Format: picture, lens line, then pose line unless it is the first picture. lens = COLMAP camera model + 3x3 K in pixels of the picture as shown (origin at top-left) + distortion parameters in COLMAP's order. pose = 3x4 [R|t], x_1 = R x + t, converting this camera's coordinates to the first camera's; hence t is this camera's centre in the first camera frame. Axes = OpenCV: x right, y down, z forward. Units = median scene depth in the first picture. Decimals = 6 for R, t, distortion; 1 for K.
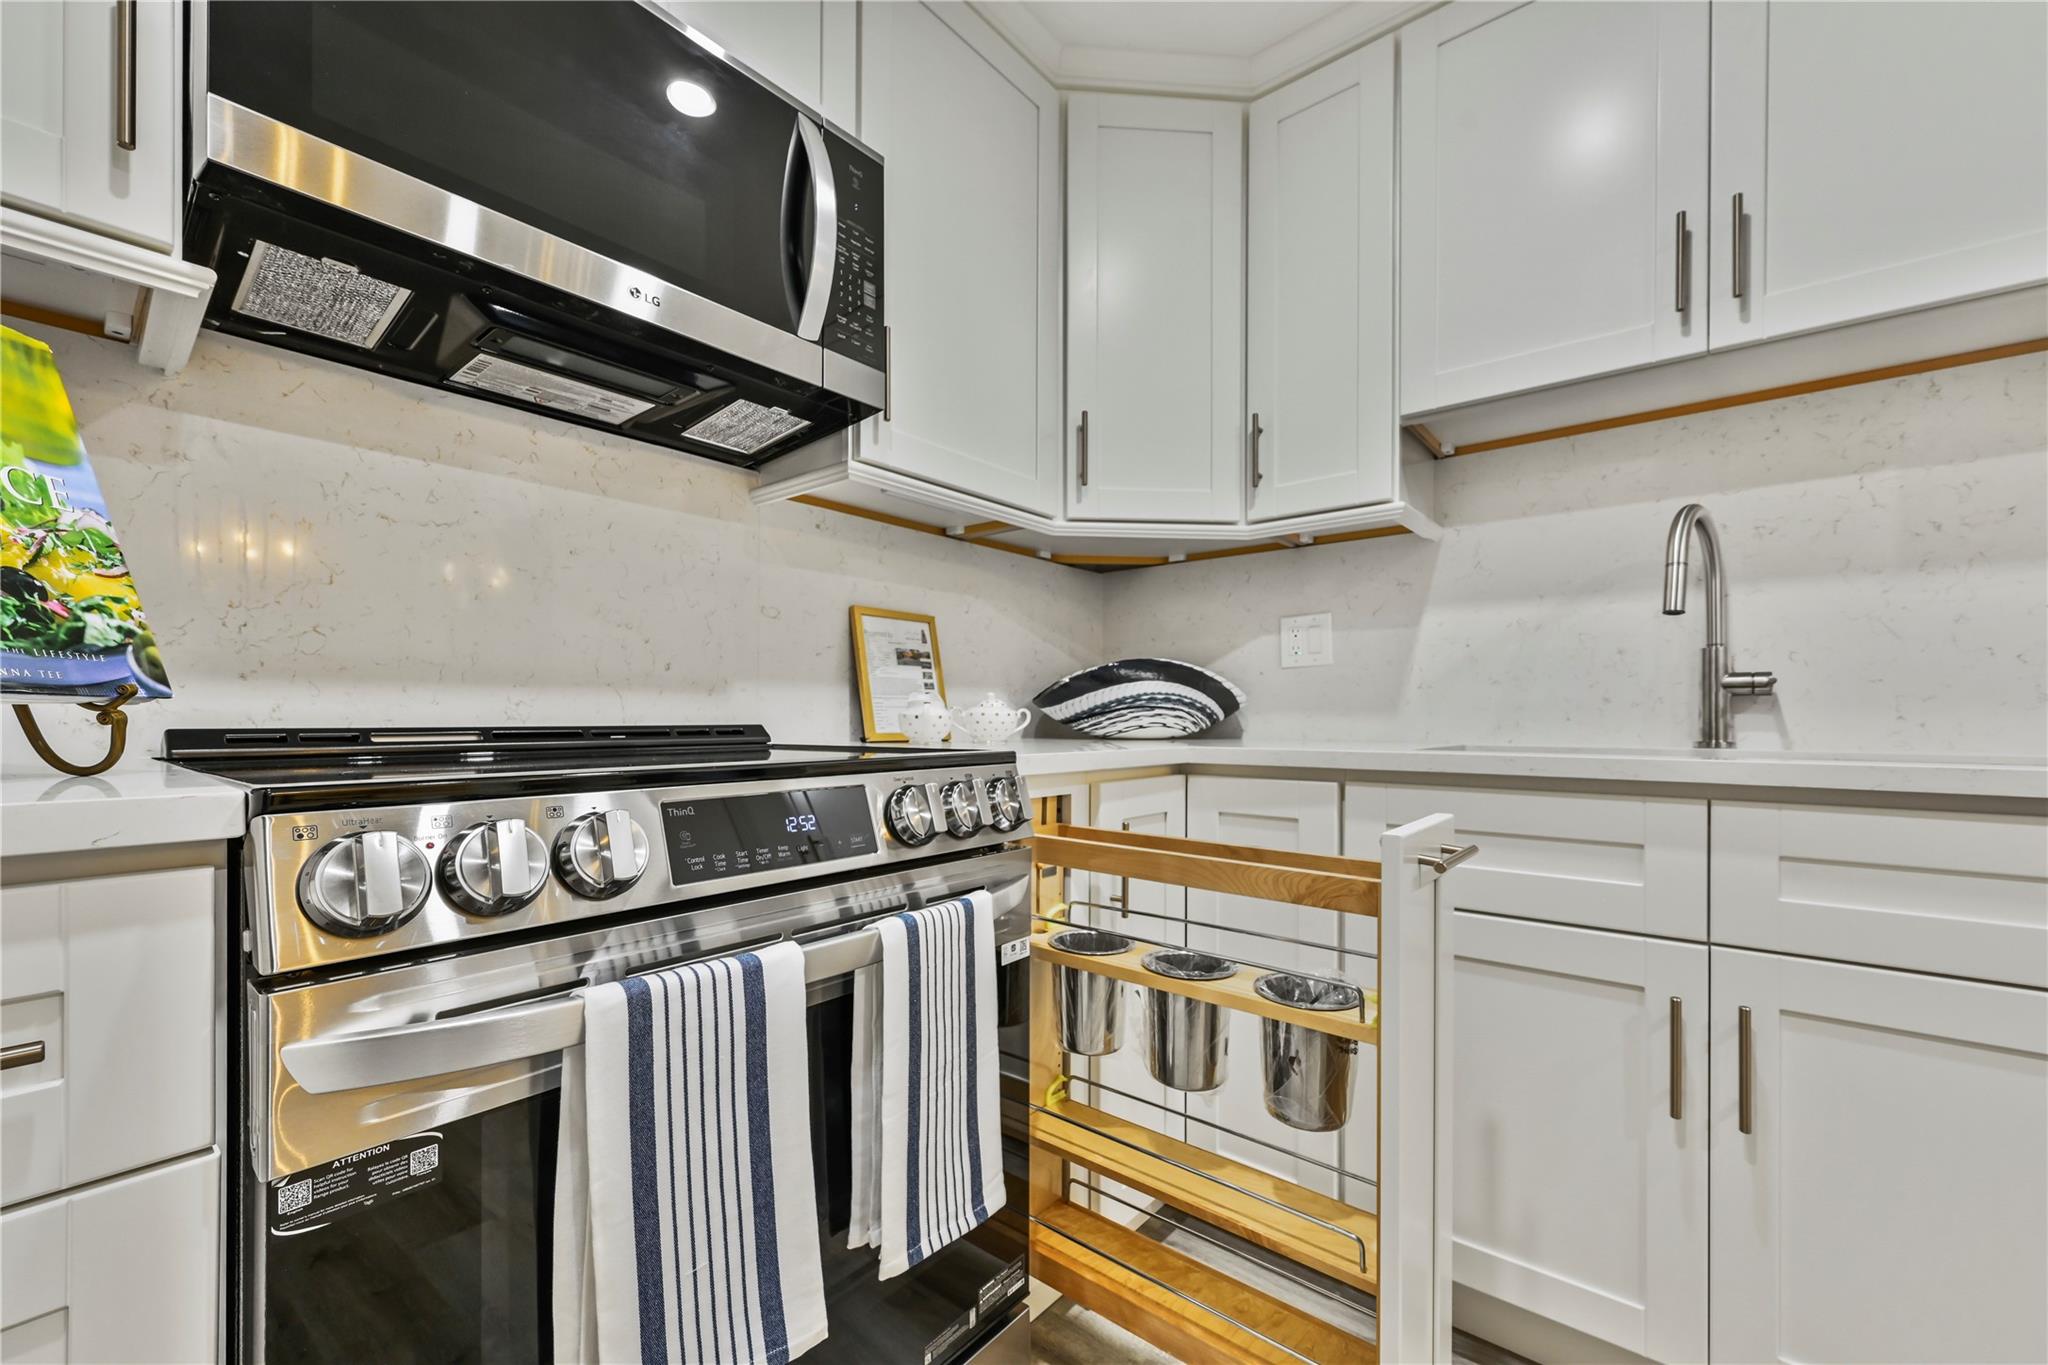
lens RADIAL K [[826.8, 0, 1013.3], [0, 826.8, 717.3], [0, 0, 1]] dist [0.000517, -0.000073]
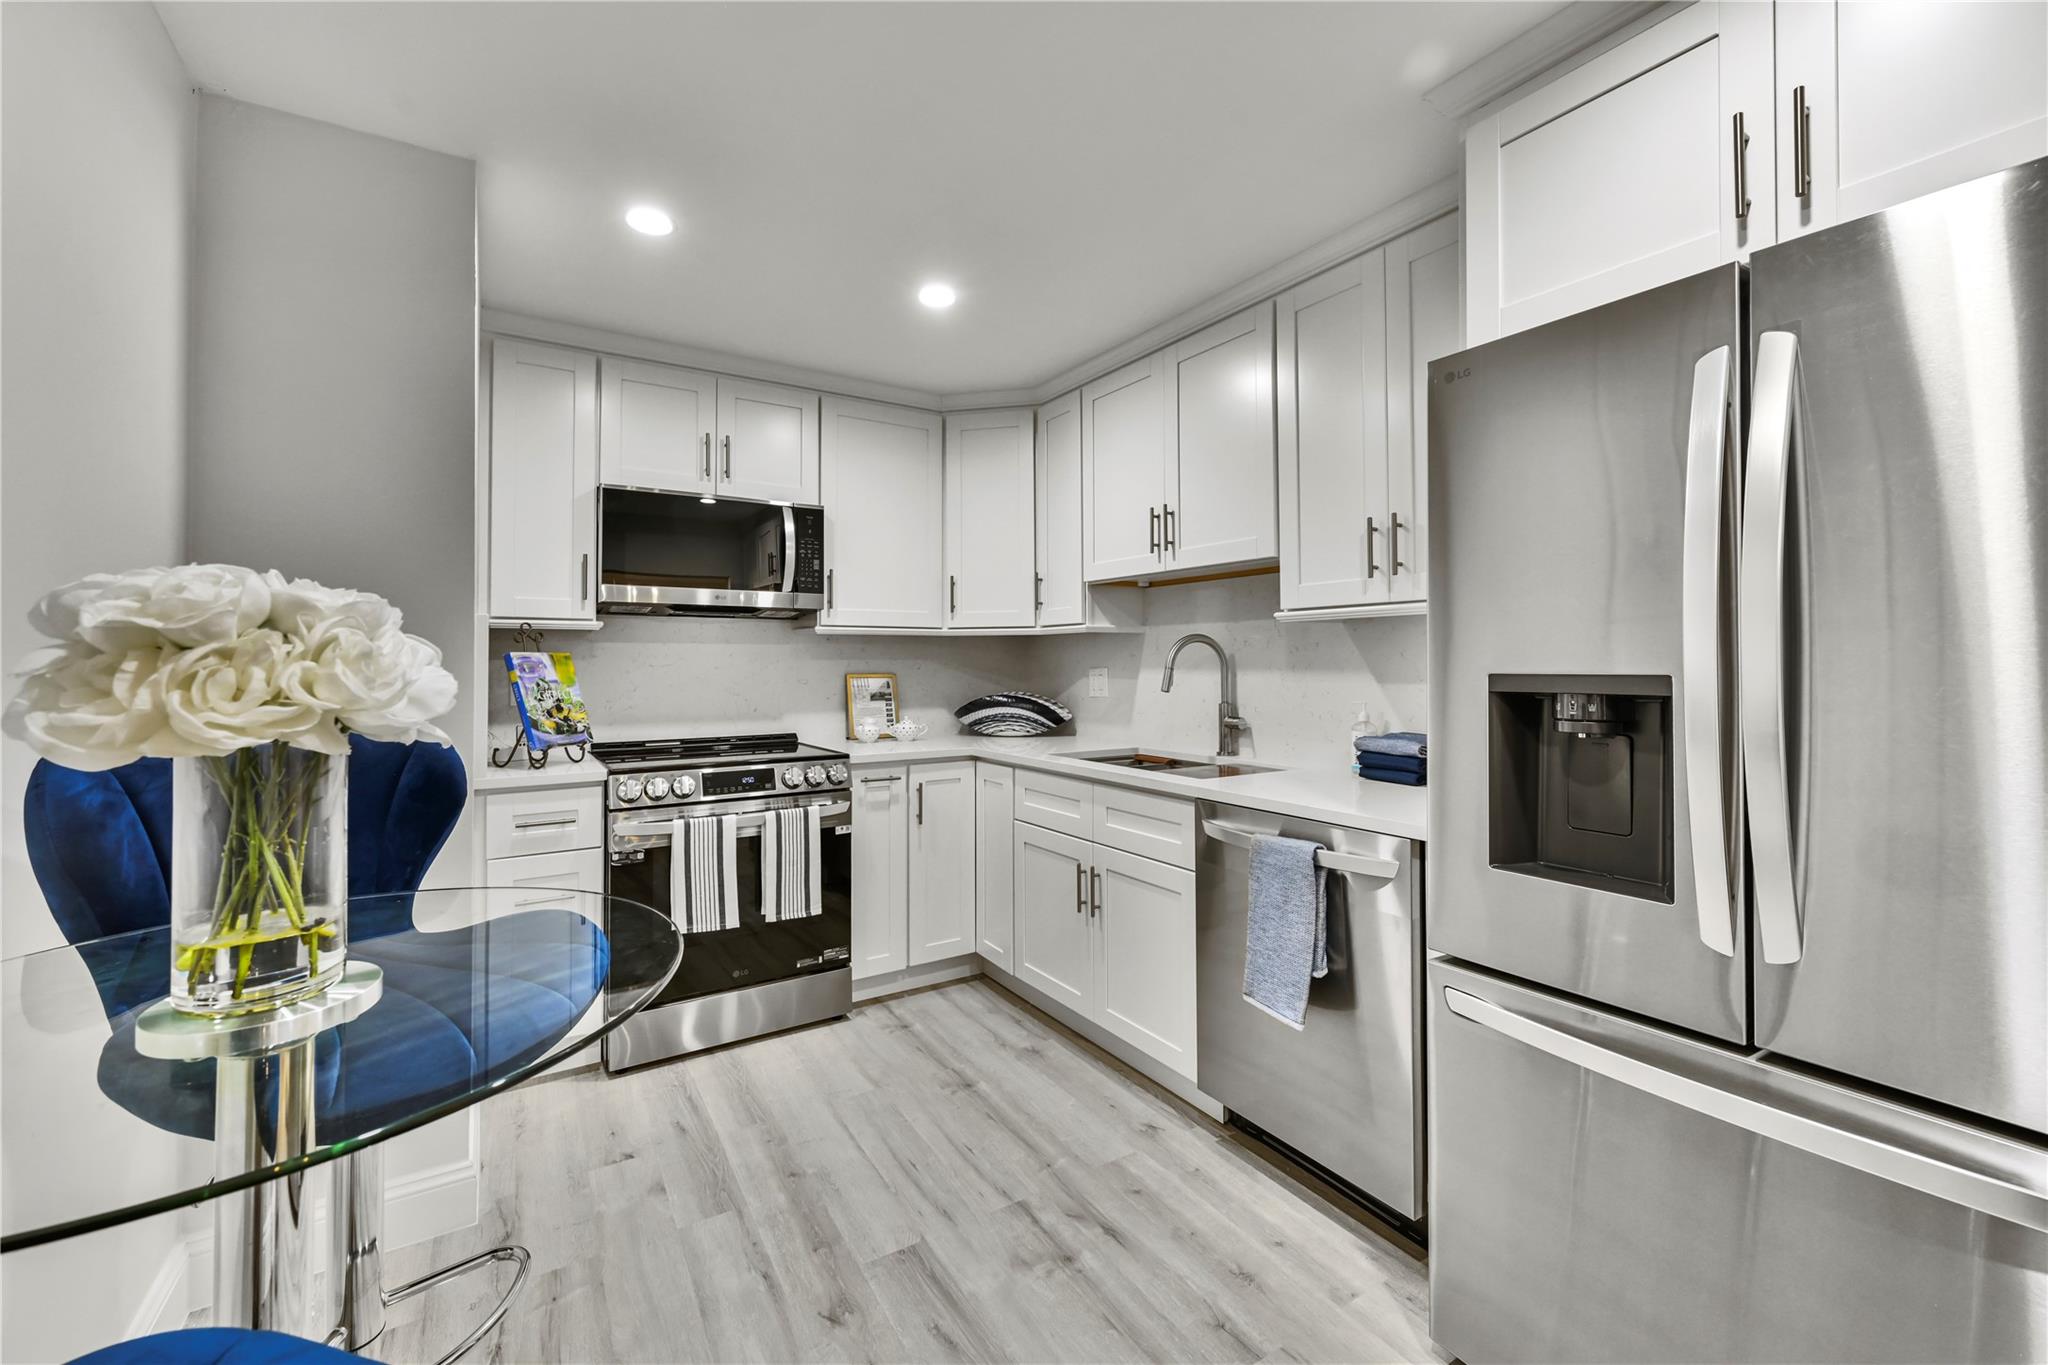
lens RADIAL K [[825.1, 0, 1016.5], [0, 825.1, 649.0], [0, 0, 1]] dist [0.000597, 0.000152]
pose [[0.953178, -0.009755, -0.302253, 1.139737], [0.004741, 0.999839, -0.017318, -0.213201], [0.302374, 0.015075, 0.953070, -1.166801]]
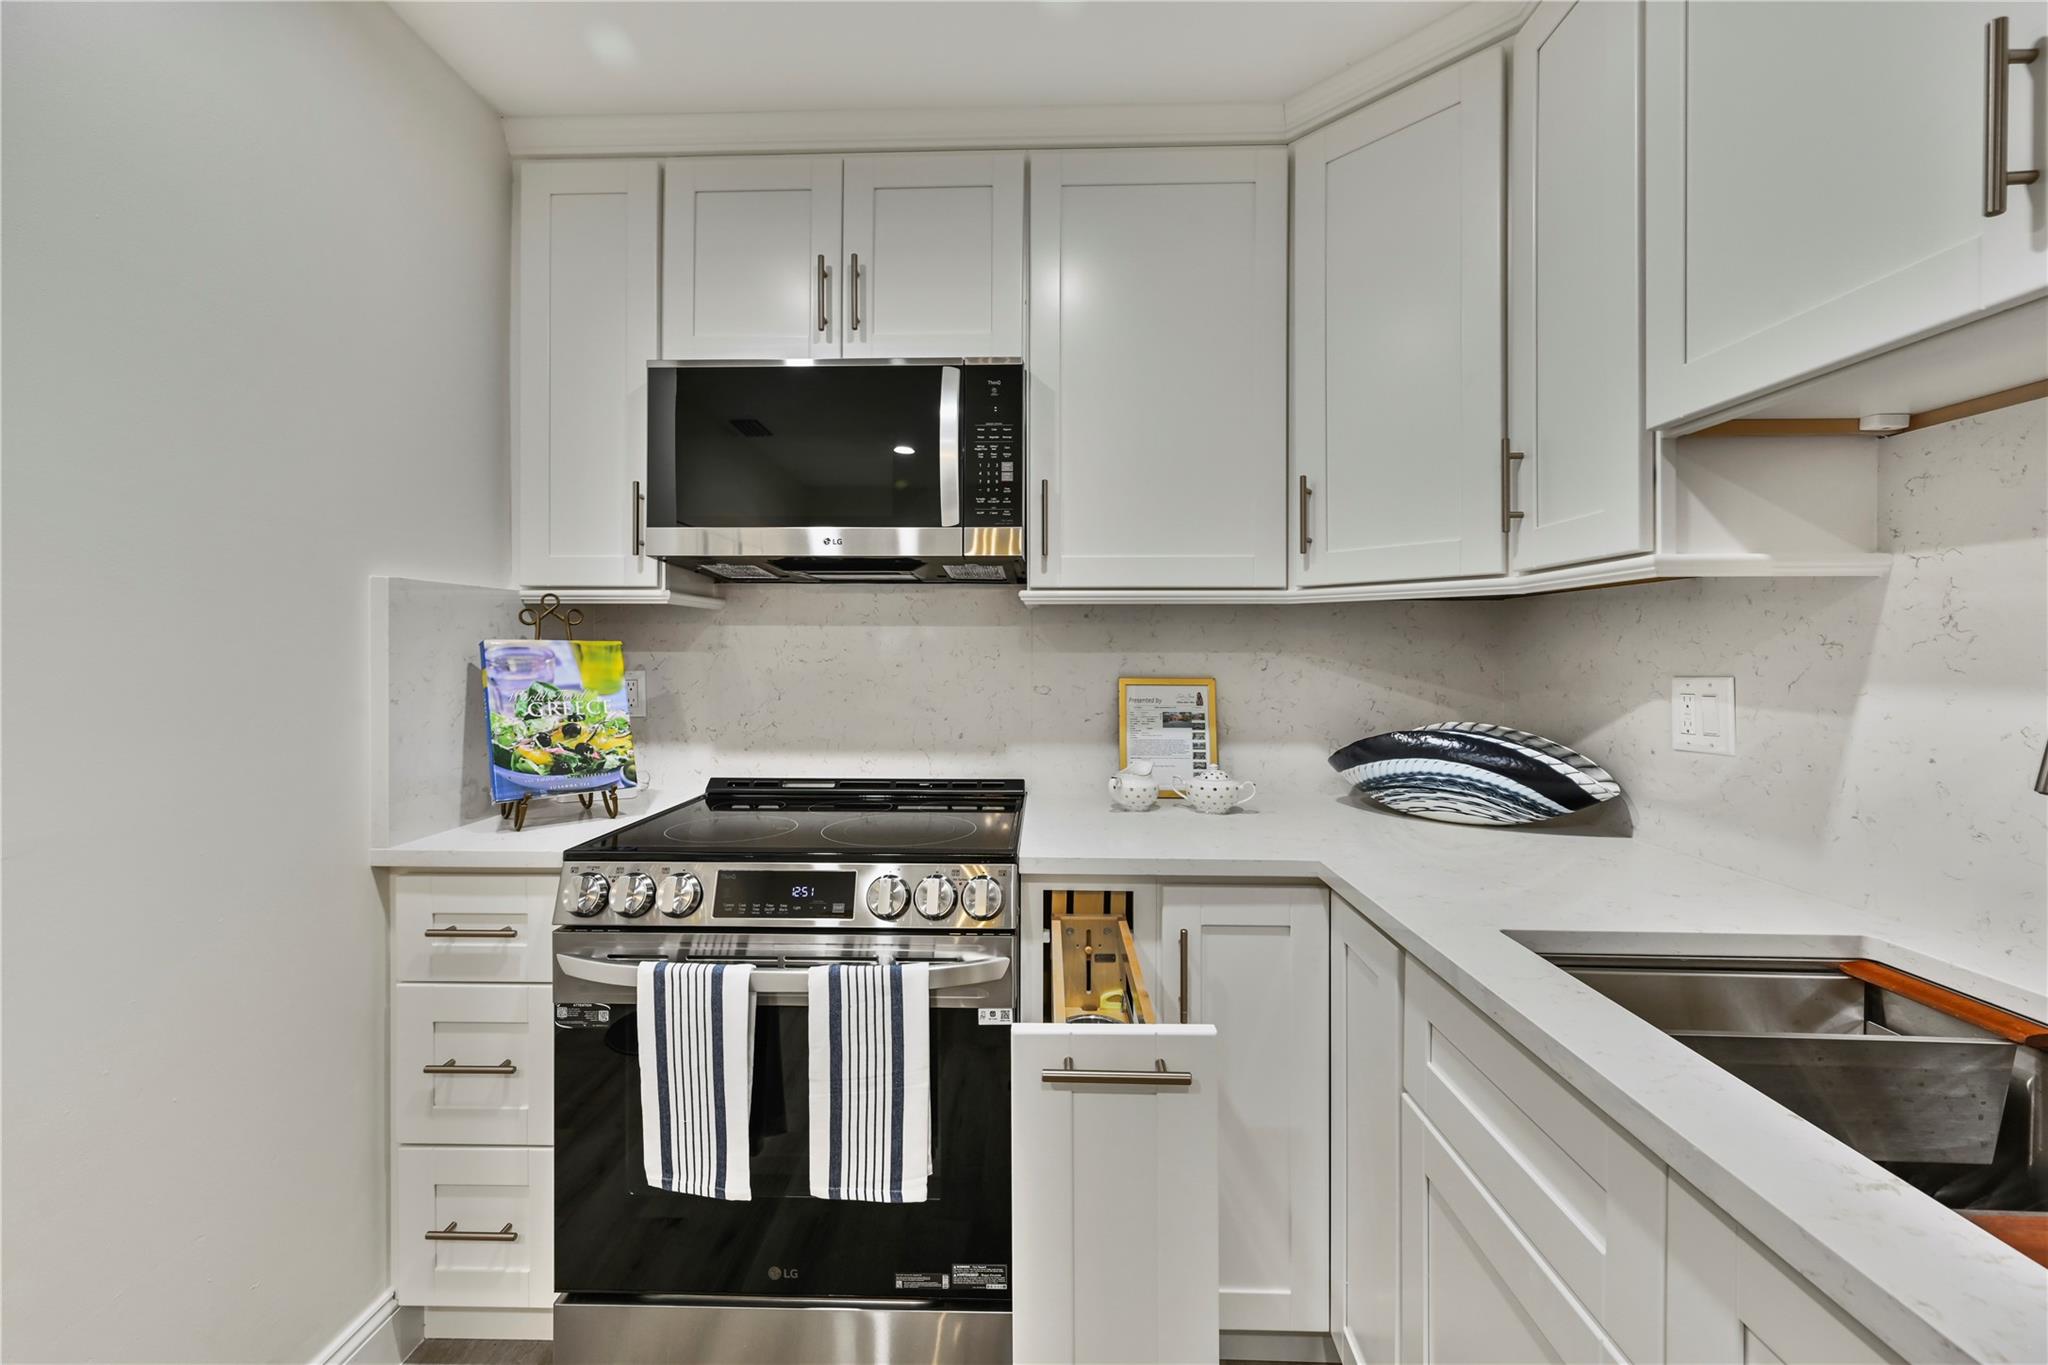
lens RADIAL K [[821.6, 0, 1024.5], [0, 821.6, 653.5], [0, 0, 1]] dist [-0.001454, 0.002104]
pose [[0.622500, -0.000318, -0.782619, 0.848021], [-0.000541, 1.000000, -0.000836, -0.224653], [0.782619, 0.000943, 0.622500, 0.221478]]
